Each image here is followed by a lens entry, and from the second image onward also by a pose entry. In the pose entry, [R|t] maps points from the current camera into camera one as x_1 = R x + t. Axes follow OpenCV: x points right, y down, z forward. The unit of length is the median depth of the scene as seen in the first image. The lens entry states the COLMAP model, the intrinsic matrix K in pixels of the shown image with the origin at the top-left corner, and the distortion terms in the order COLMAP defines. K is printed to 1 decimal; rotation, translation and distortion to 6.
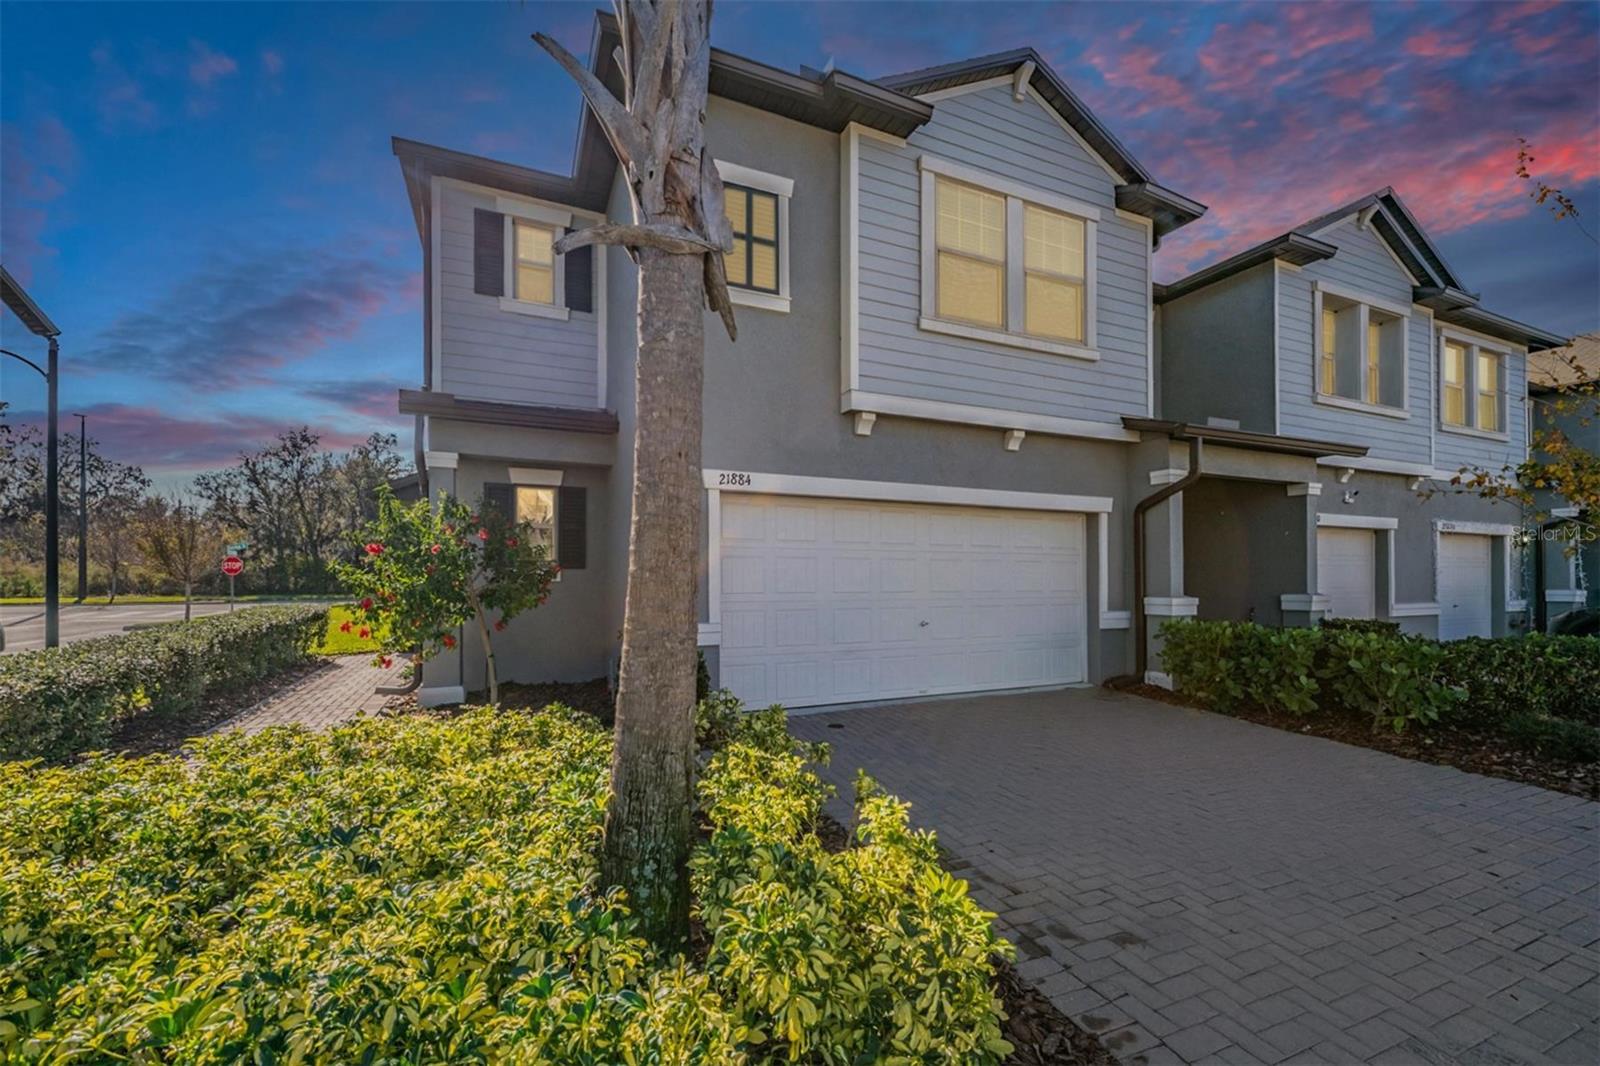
lens RADIAL K [[633.0, 0, 801.7], [0, 633.0, 539.6], [0, 0, 1]] dist [-0.001034, -0.000055]
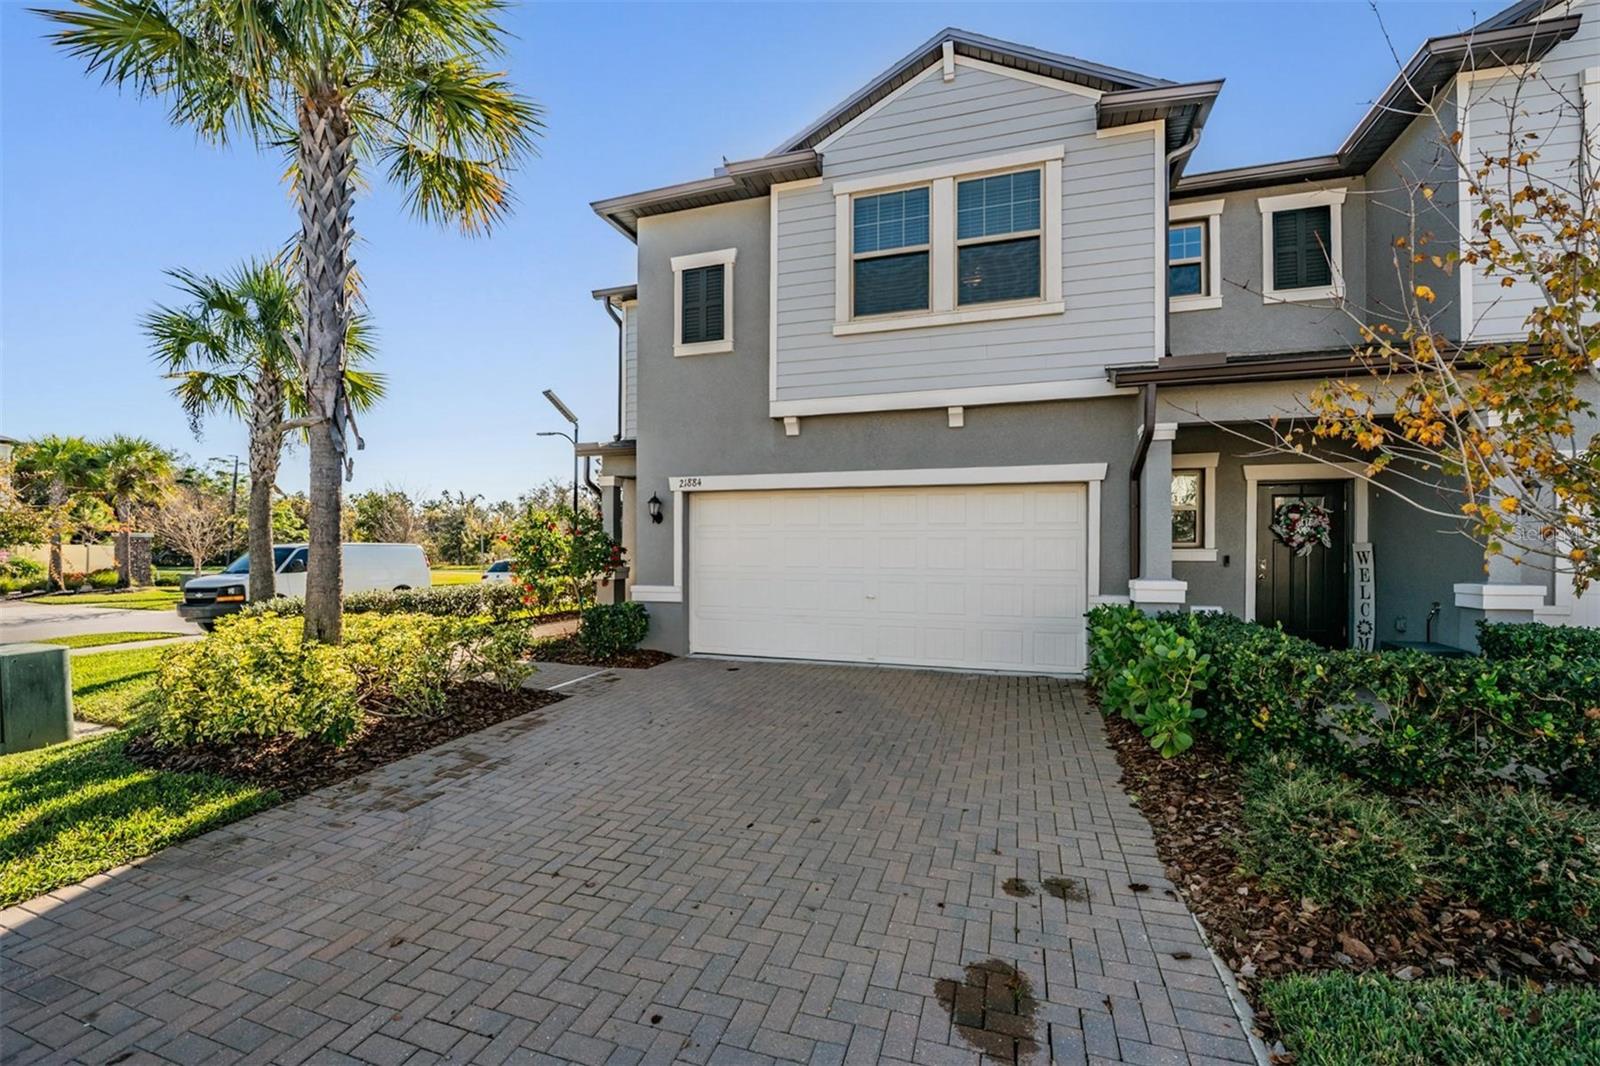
lens RADIAL K [[644.0, 0, 773.8], [0, 644.0, 529.2], [0, 0, 1]] dist [-0.021861, 0.000039]
pose [[0.750125, -0.030646, -0.660585, 0.851418], [0.024435, 0.999528, -0.018624, 0.032985], [0.660844, -0.002171, 0.750520, 0.061093]]
